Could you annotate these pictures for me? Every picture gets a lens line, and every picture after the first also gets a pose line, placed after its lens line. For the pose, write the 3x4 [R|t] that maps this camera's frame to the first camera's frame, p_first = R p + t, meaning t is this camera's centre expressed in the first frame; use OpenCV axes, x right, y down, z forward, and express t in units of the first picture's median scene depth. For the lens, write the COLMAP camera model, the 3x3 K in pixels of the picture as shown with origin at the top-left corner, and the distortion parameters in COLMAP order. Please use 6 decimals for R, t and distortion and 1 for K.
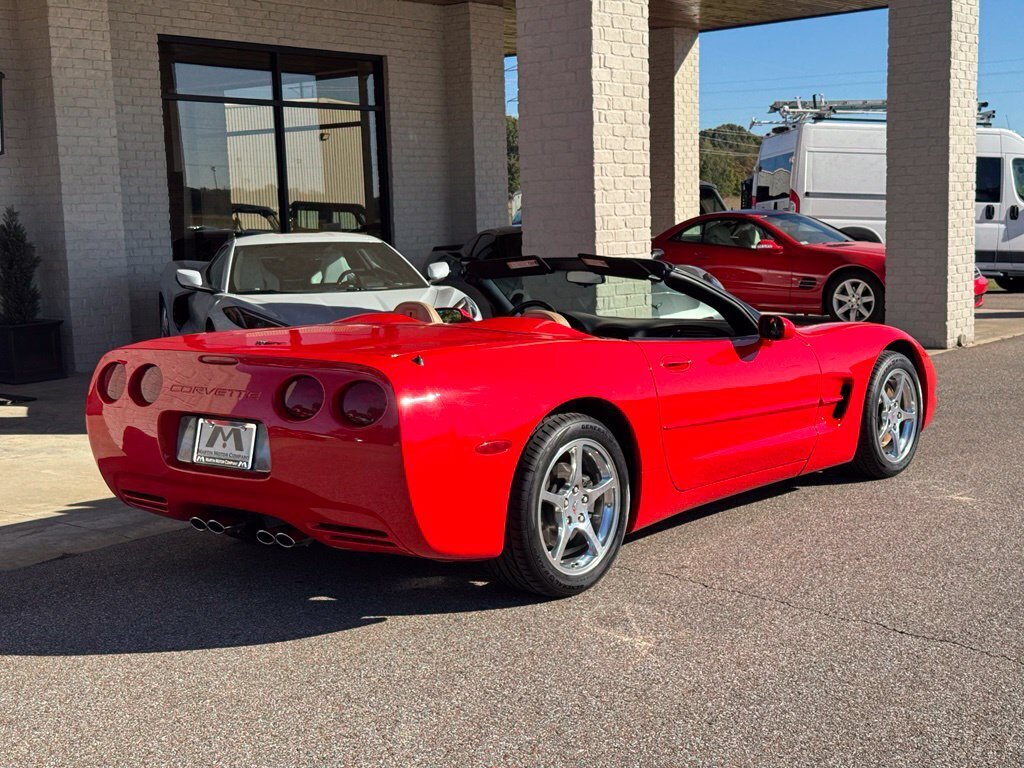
lens RADIAL K [[1431.6, 0, 514.7], [0, 1431.6, 388.4], [0, 0, 1]] dist [0.132173, 0.000000]
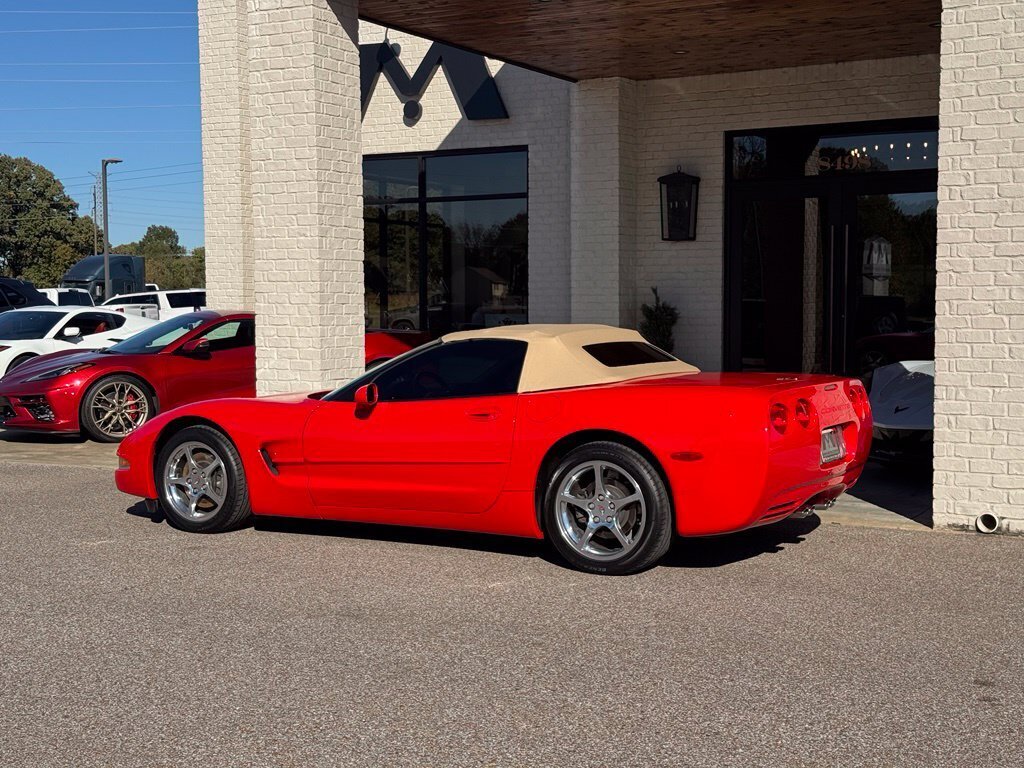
lens RADIAL K [[1431.6, 0, 505.2], [0, 1431.6, 382.9], [0, 0, 1]] dist [0.132173, 0.000000]
pose [[0.181165, 0.089731, -0.979351, 0.678441], [-0.121981, 0.990189, 0.068160, -0.070182], [0.975859, 0.107114, 0.190333, 0.401013]]
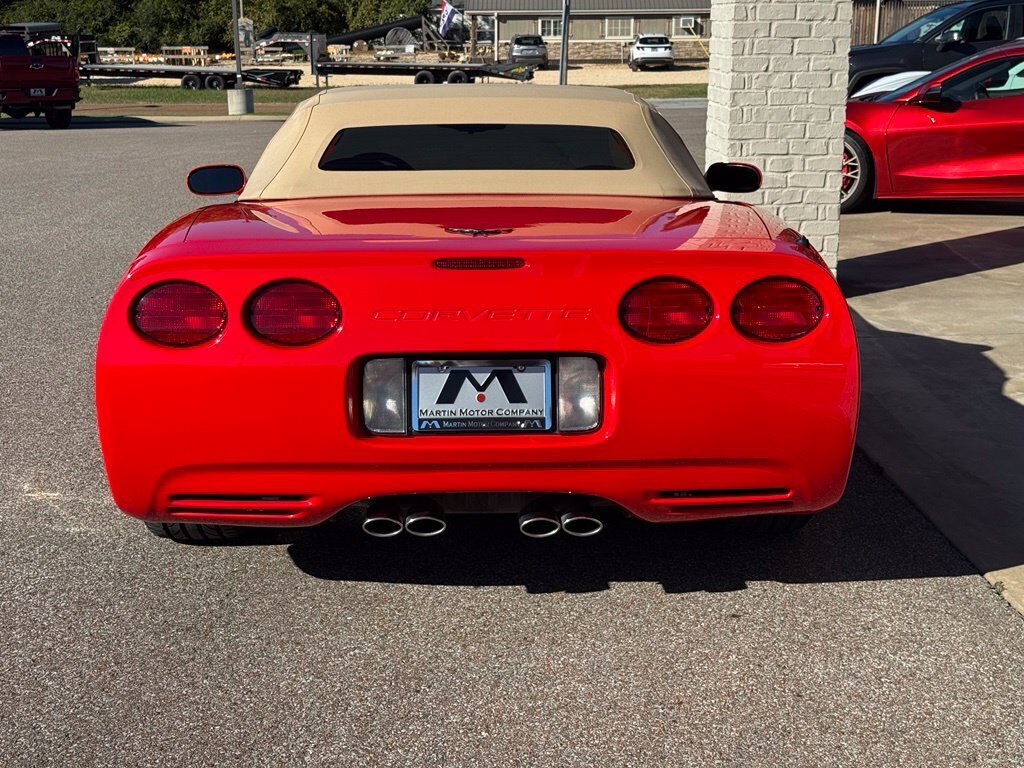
lens RADIAL K [[1431.6, 0, 504.4], [0, 1431.6, 382.2], [0, 0, 1]] dist [0.132173, 0.000000]
pose [[-0.738620, 0.194868, -0.645342, 0.282186], [-0.055507, 0.936477, 0.346309, -0.111872], [0.671833, 0.291612, -0.680884, 0.826514]]
